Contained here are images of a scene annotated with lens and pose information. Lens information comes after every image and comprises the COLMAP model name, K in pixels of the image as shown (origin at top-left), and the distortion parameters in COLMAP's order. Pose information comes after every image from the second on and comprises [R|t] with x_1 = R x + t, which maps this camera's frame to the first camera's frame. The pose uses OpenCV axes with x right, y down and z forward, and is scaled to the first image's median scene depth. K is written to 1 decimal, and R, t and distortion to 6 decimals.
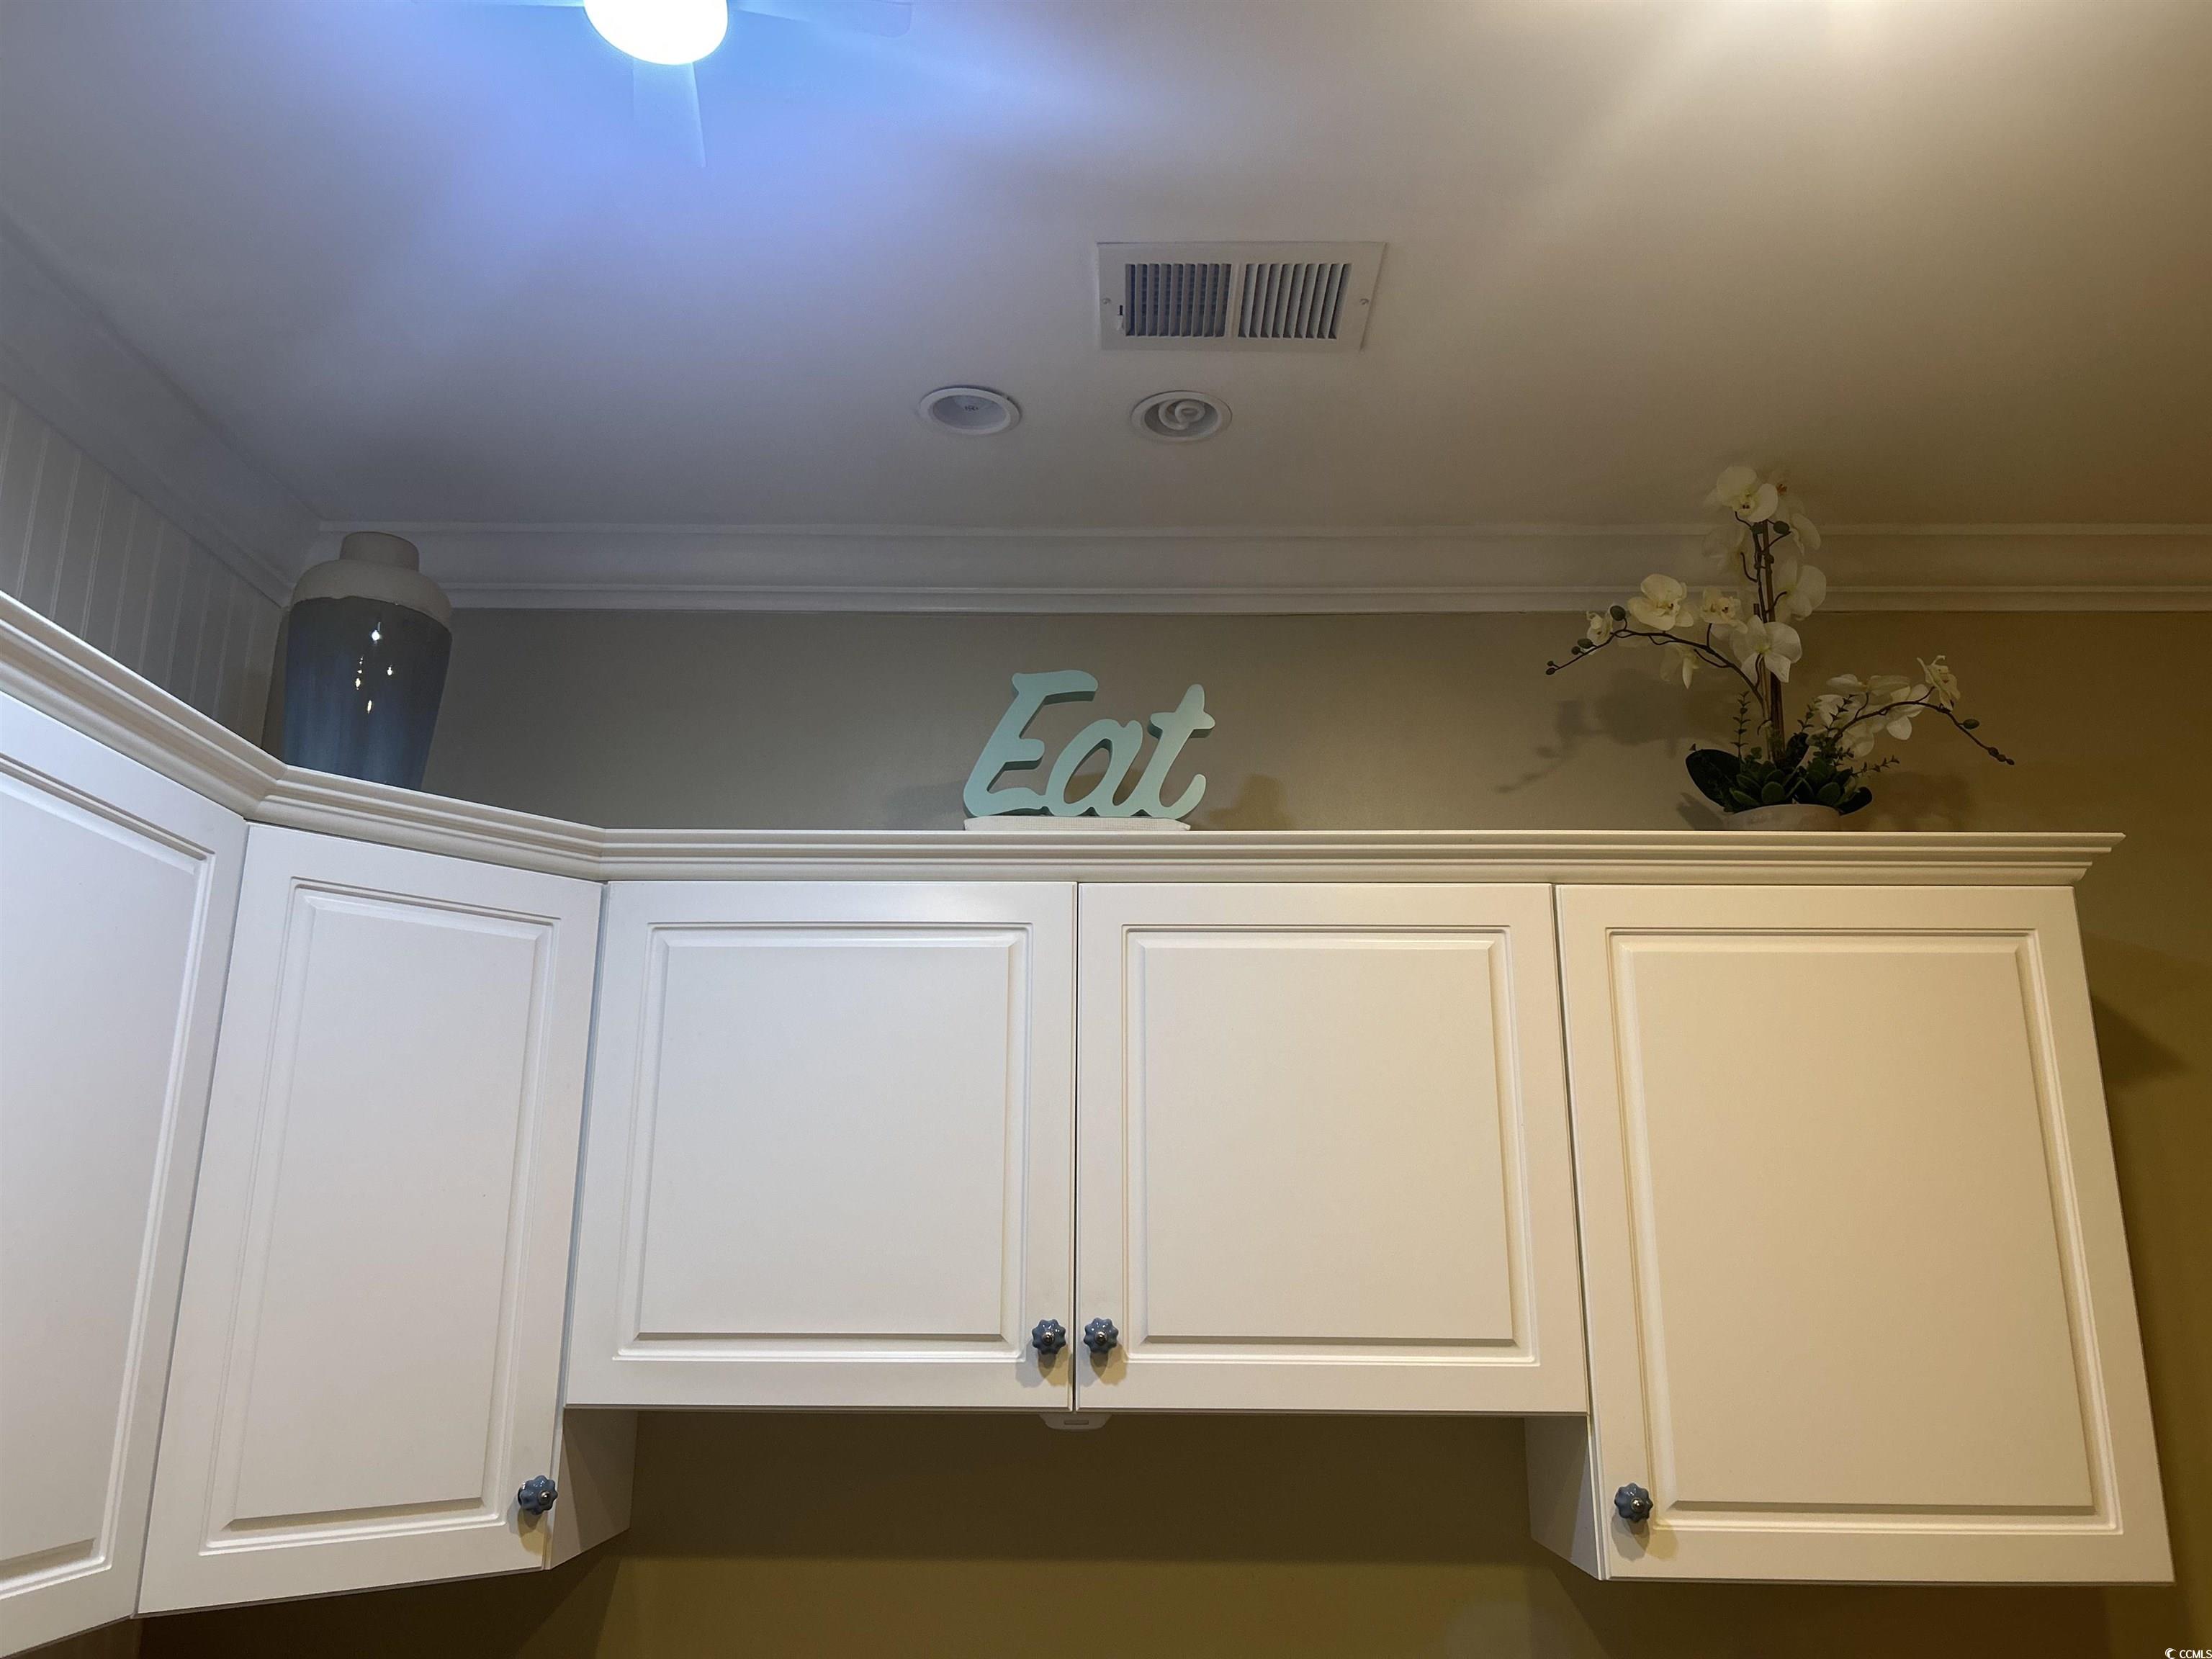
lens RADIAL K [[1640.7, 0, 1100.6], [0, 1640.7, 834.7], [0, 0, 1]] dist [0.032543, -0.031781]
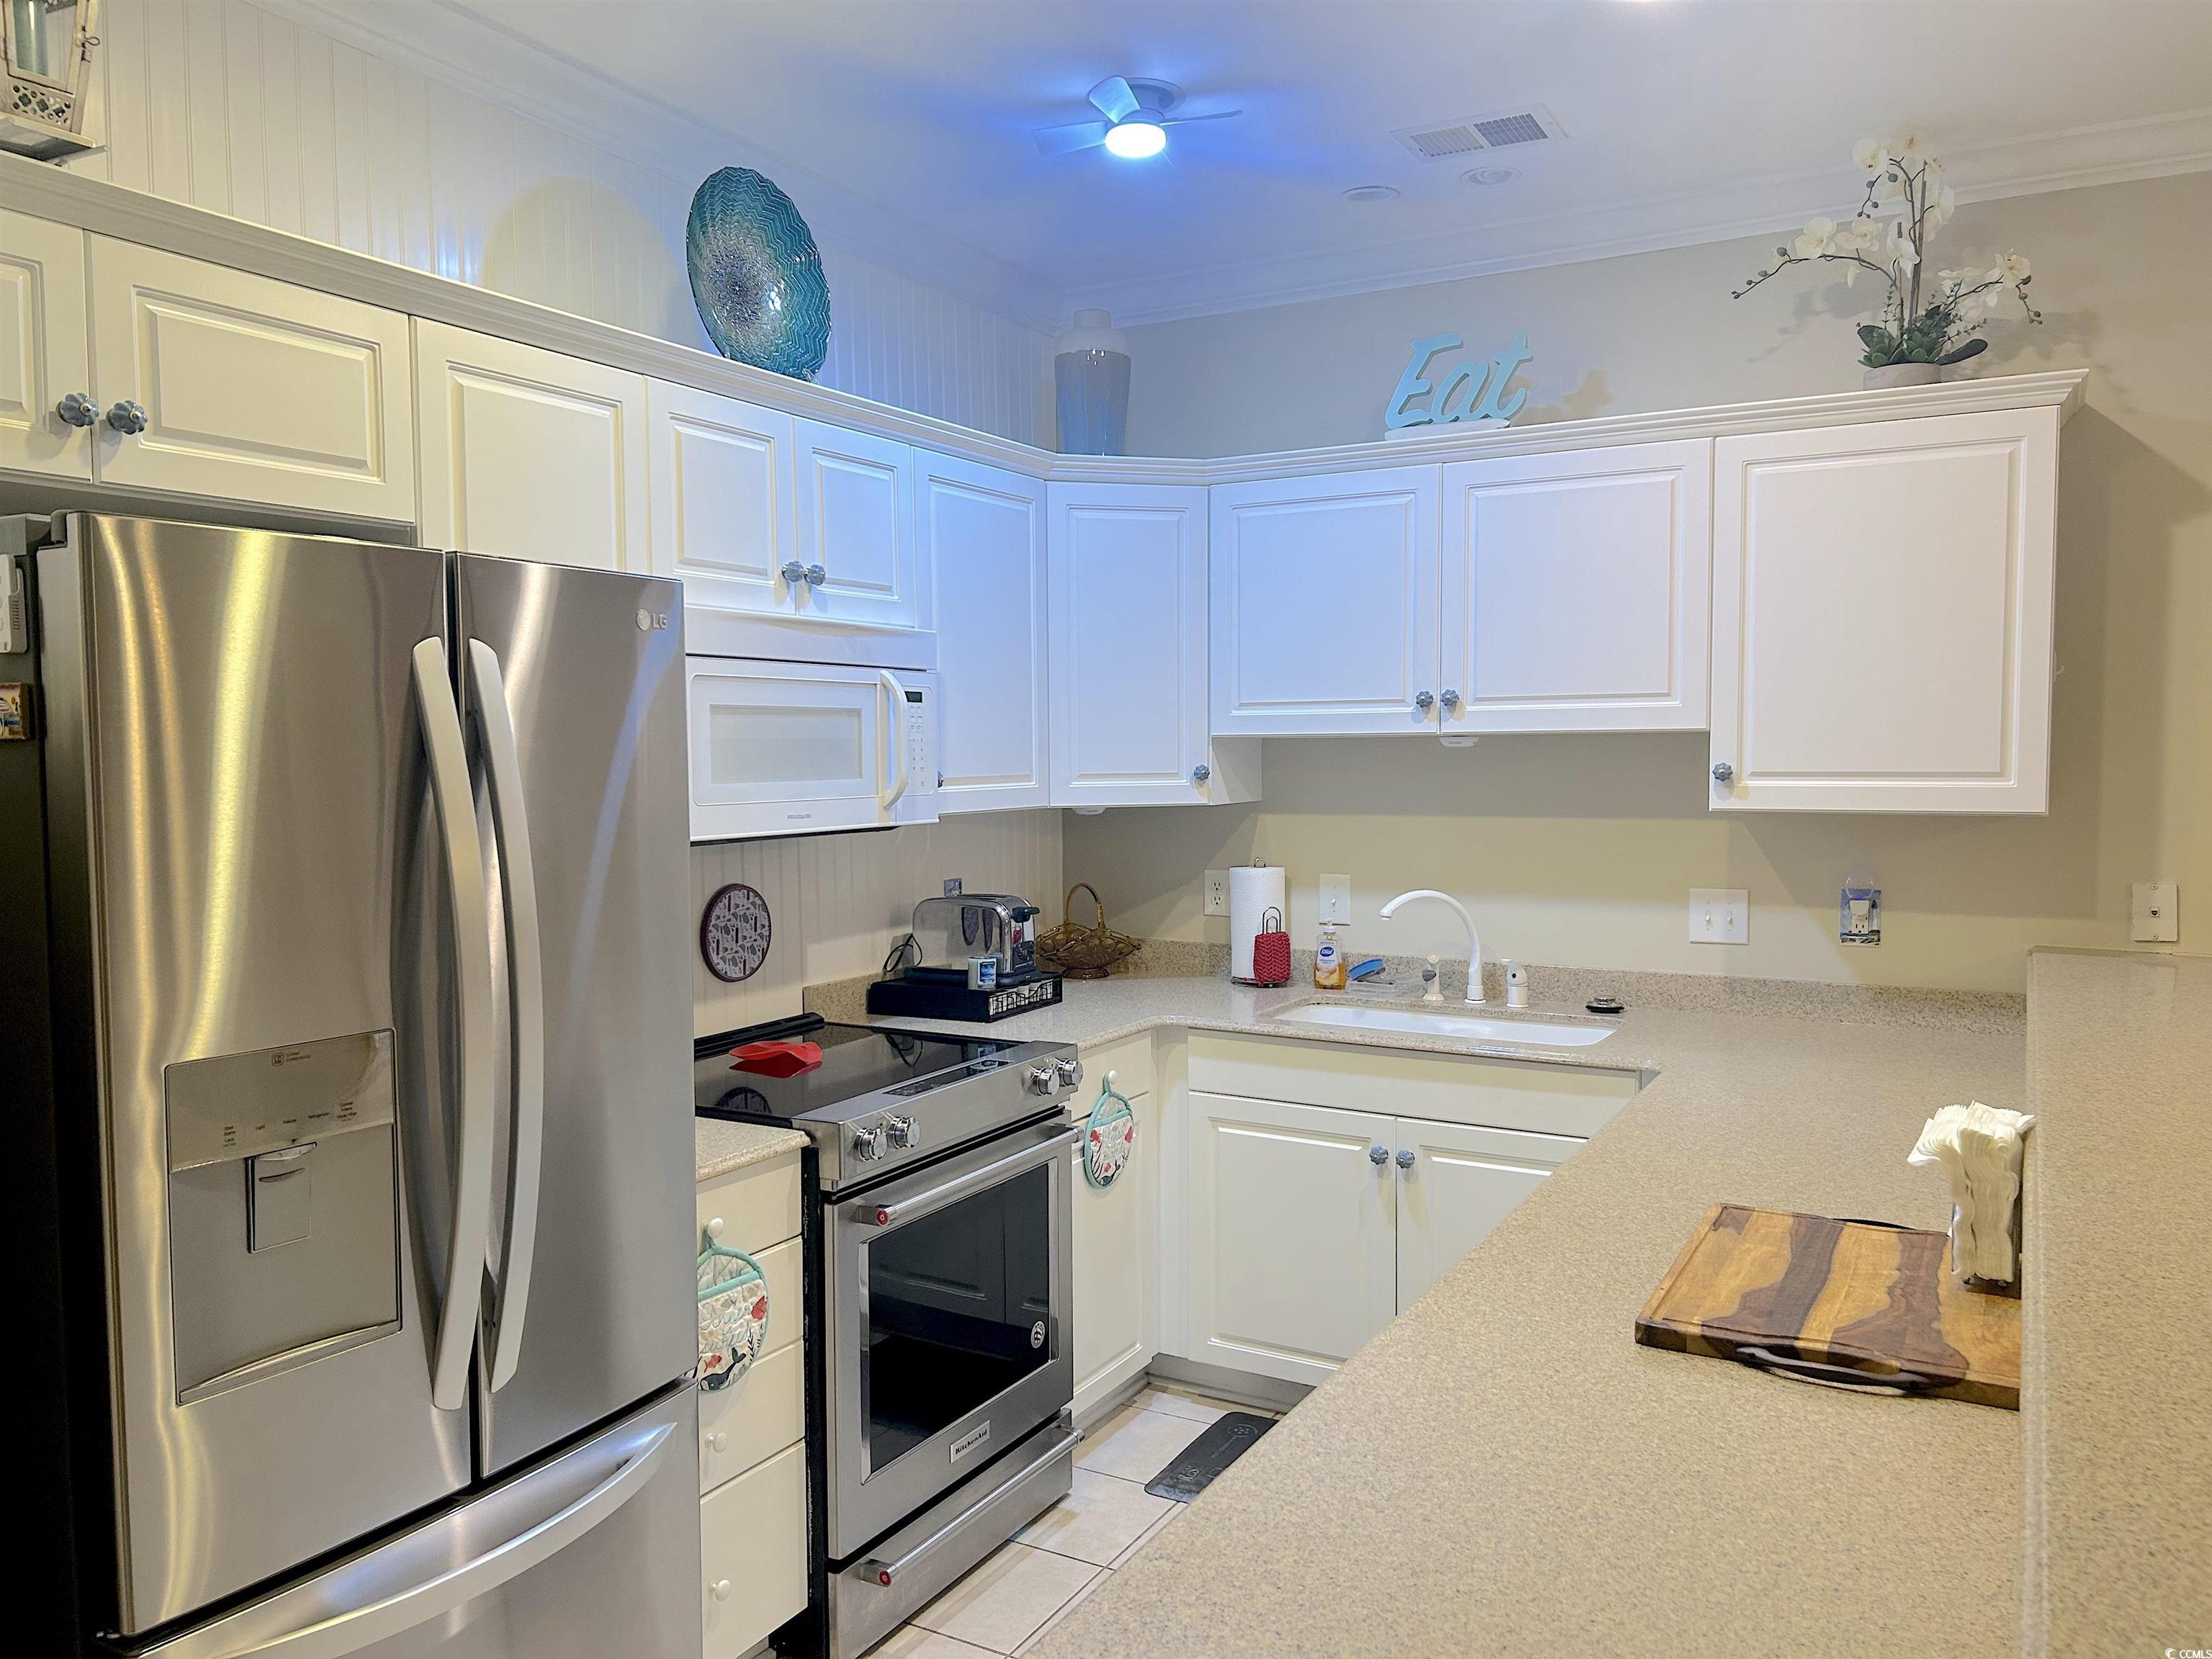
lens RADIAL K [[1640.7, 0, 1100.1], [0, 1640.7, 829.9], [0, 0, 1]] dist [0.032543, -0.031781]
pose [[0.883860, 0.009845, -0.467649, 0.526311], [0.133817, 0.952670, 0.272971, -0.137207], [0.448202, -0.303847, 0.840709, -0.869106]]
